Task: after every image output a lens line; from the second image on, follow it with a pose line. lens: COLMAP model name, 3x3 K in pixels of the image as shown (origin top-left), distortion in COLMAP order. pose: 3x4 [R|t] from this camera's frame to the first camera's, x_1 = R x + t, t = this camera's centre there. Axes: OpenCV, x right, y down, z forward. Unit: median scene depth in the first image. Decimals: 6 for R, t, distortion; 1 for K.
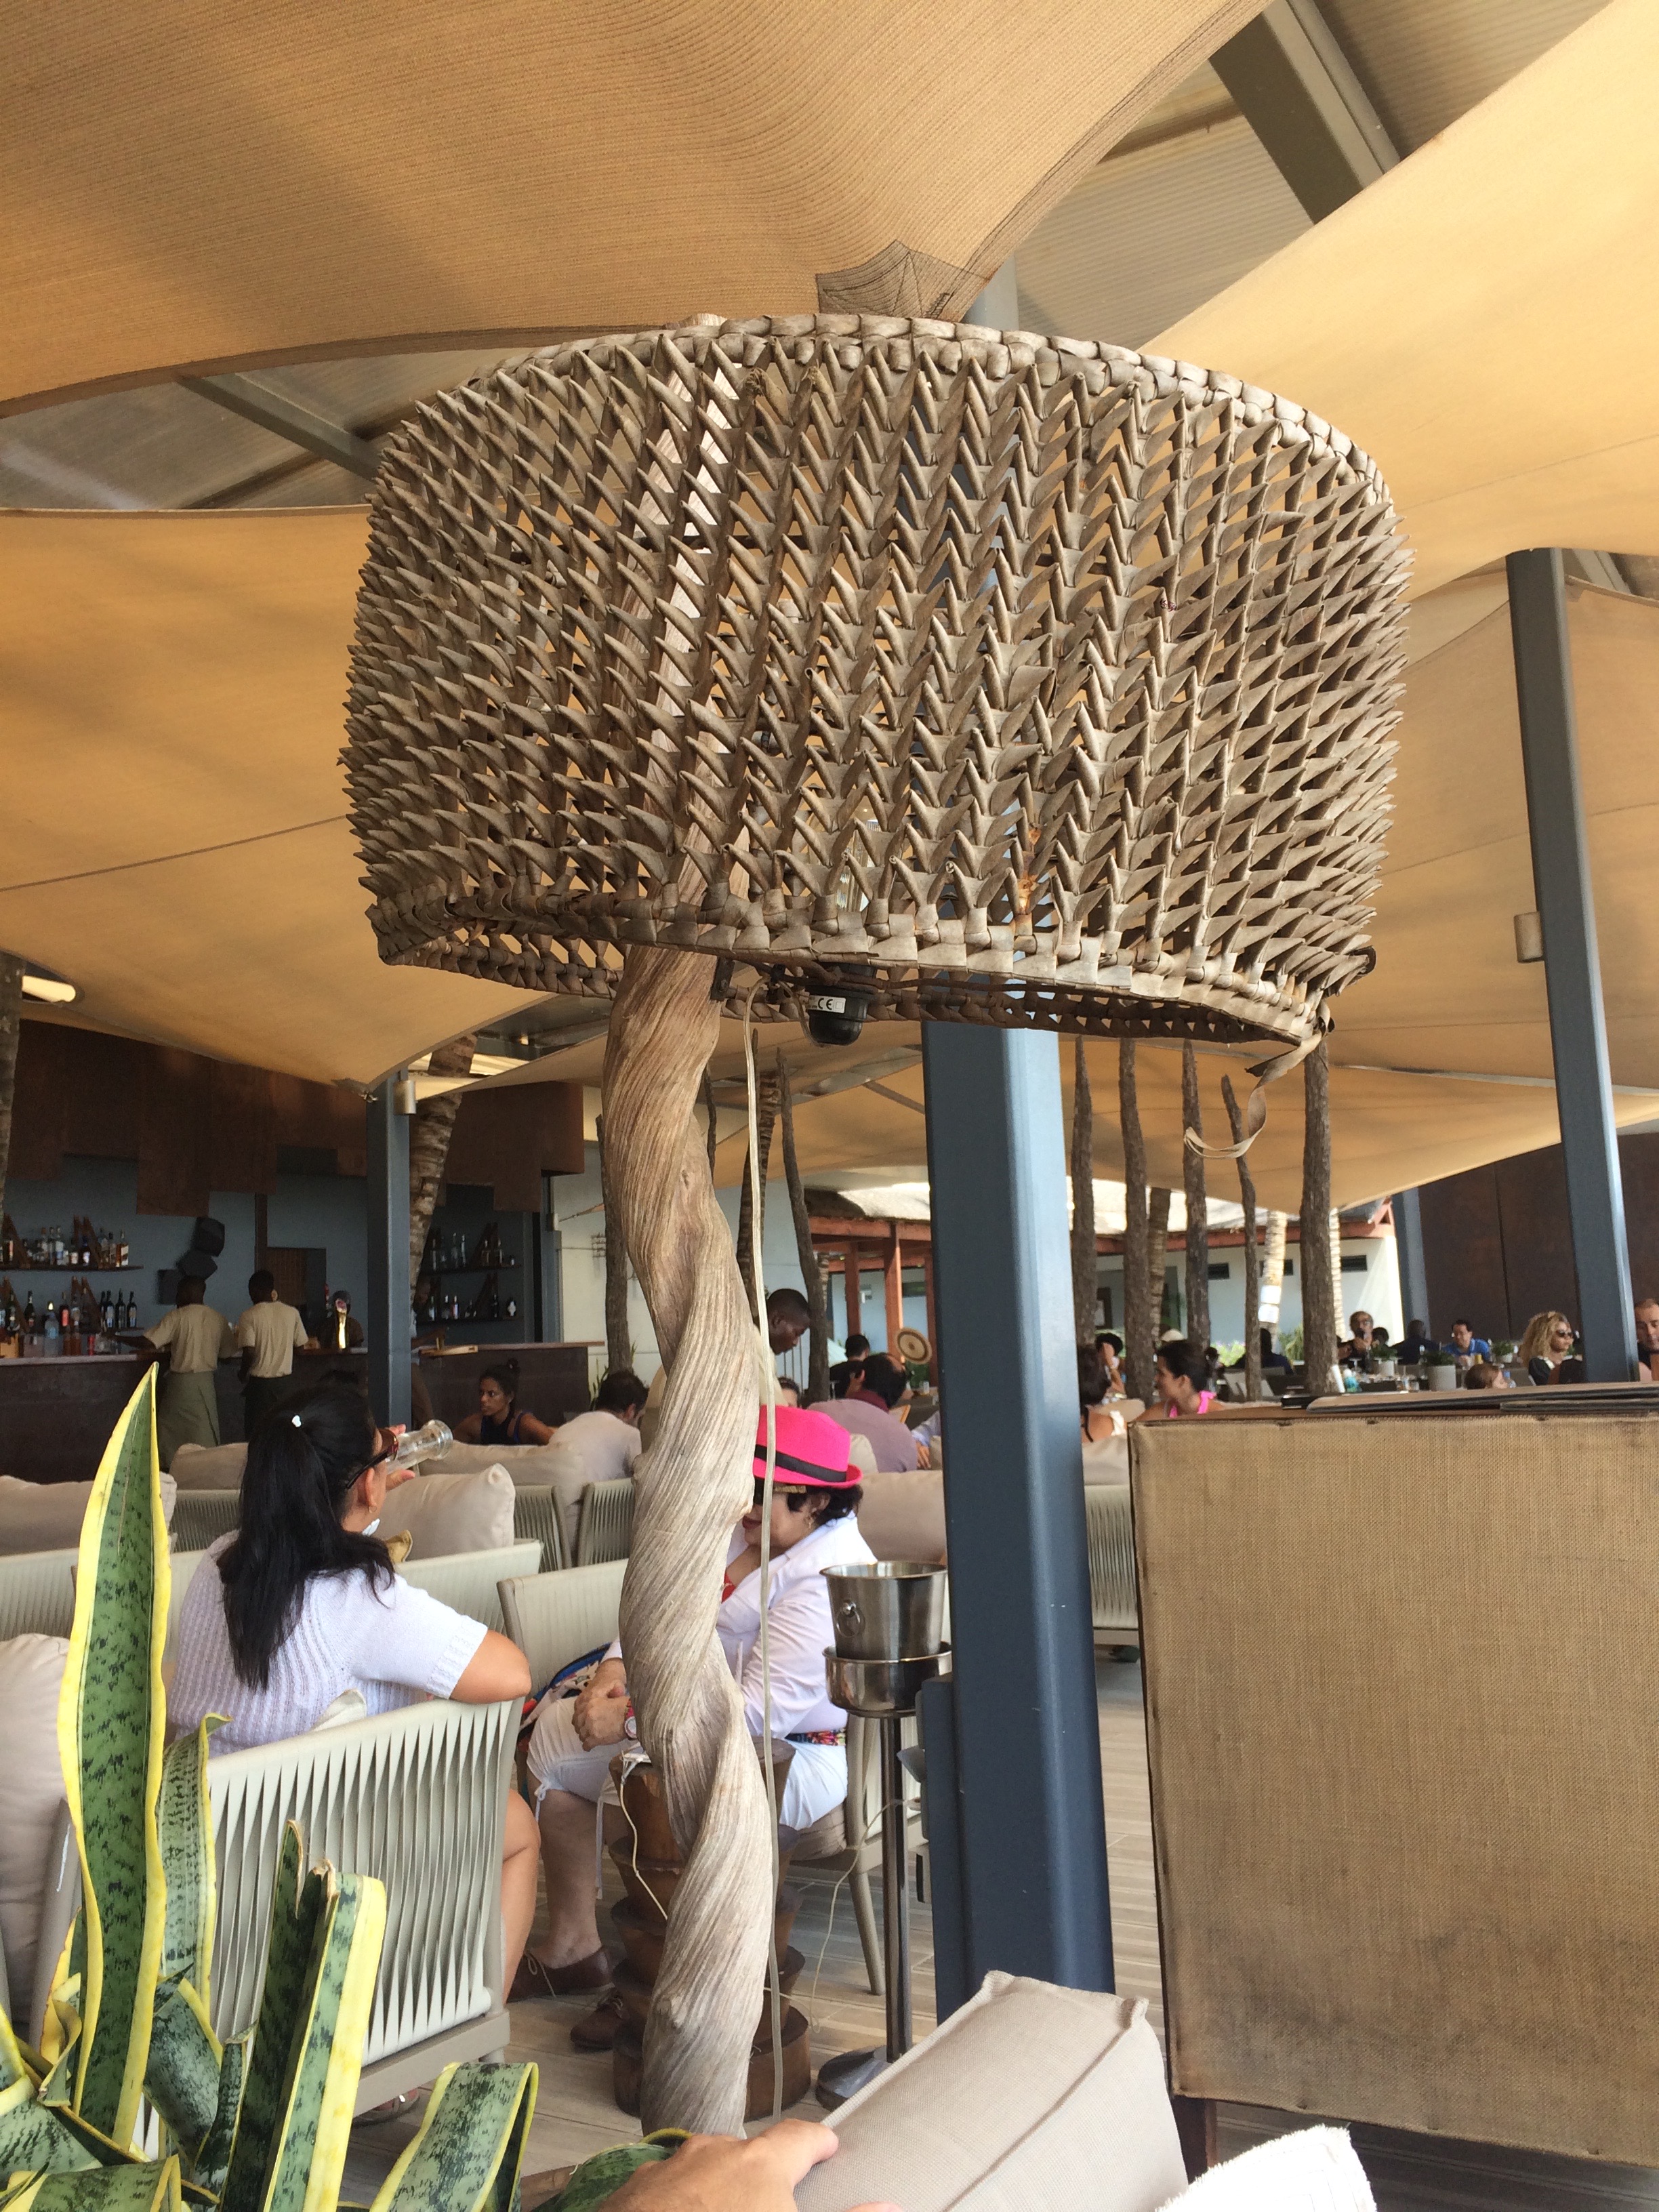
lens RADIAL K [[1921.6, 0, 829.5], [0, 1921.6, 1106.0], [0, 0, 1]] dist [0.112687, -0.181231]
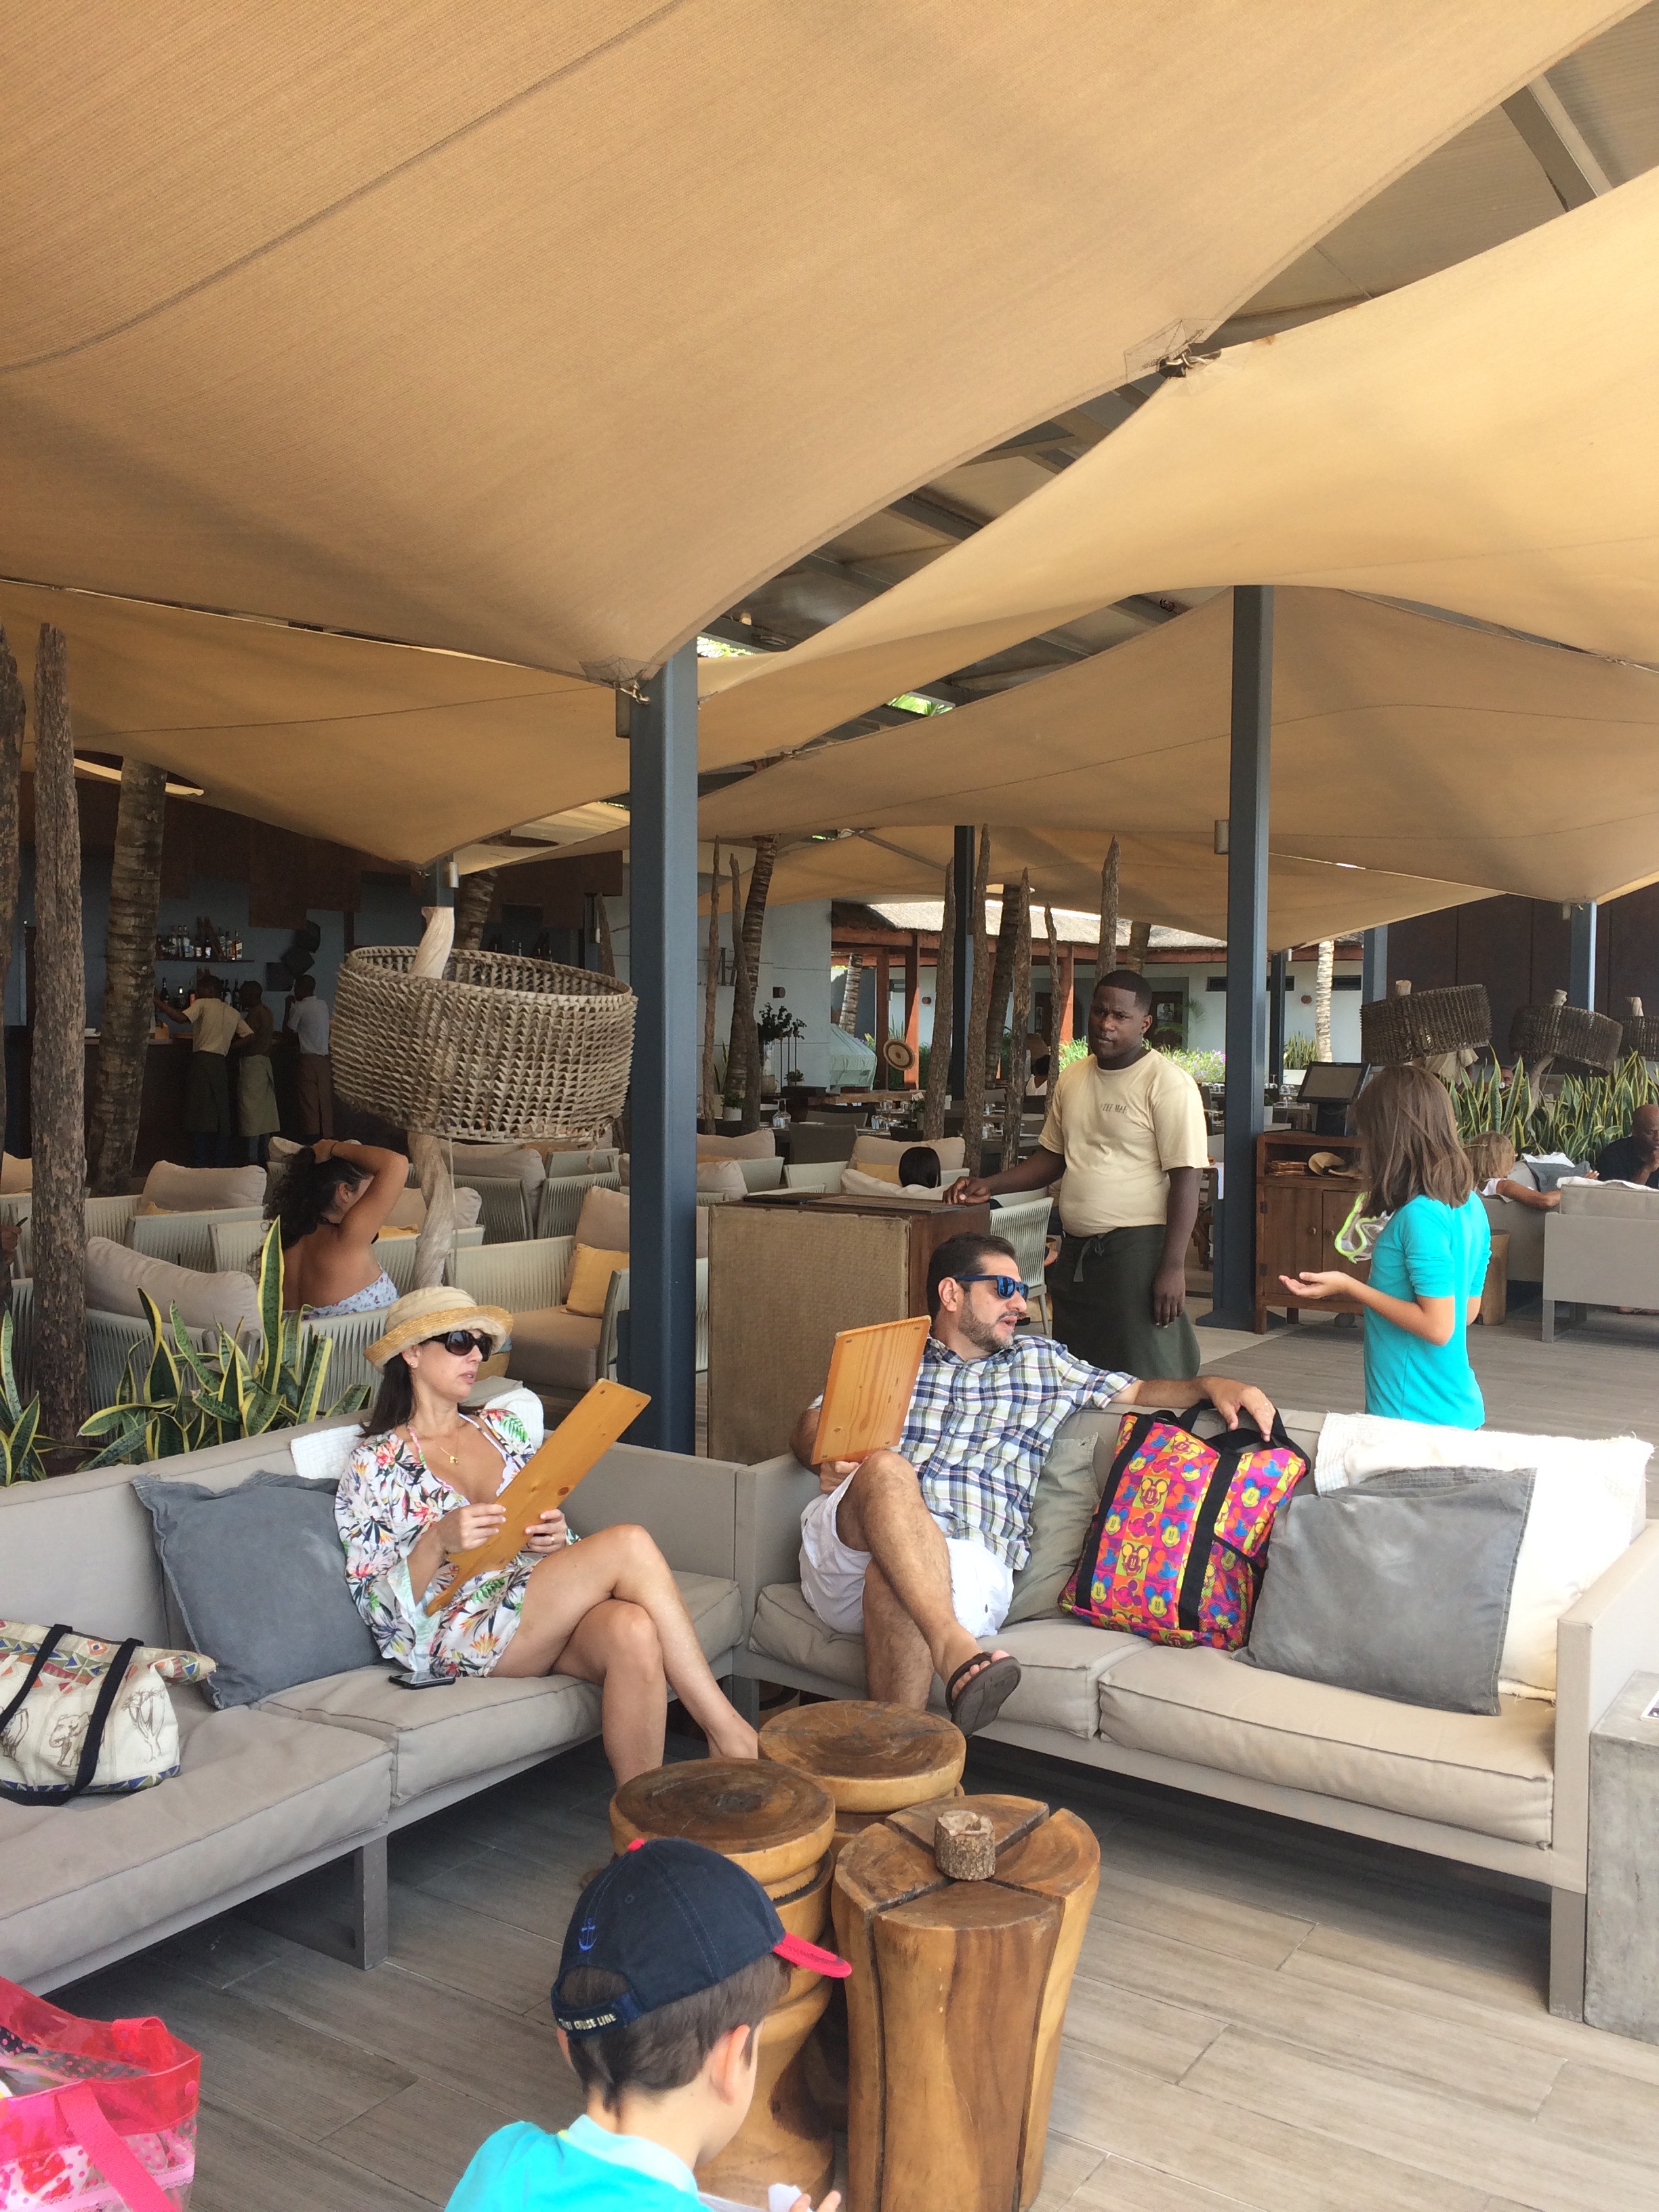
lens RADIAL K [[1921.6, 0, 829.5], [0, 1921.6, 1106.0], [0, 0, 1]] dist [0.112687, -0.181231]
pose [[0.997777, 0.050113, -0.043919, 0.070636], [-0.041714, 0.983723, 0.174781, -0.062100], [0.051963, -0.172560, 0.983627, -0.210474]]
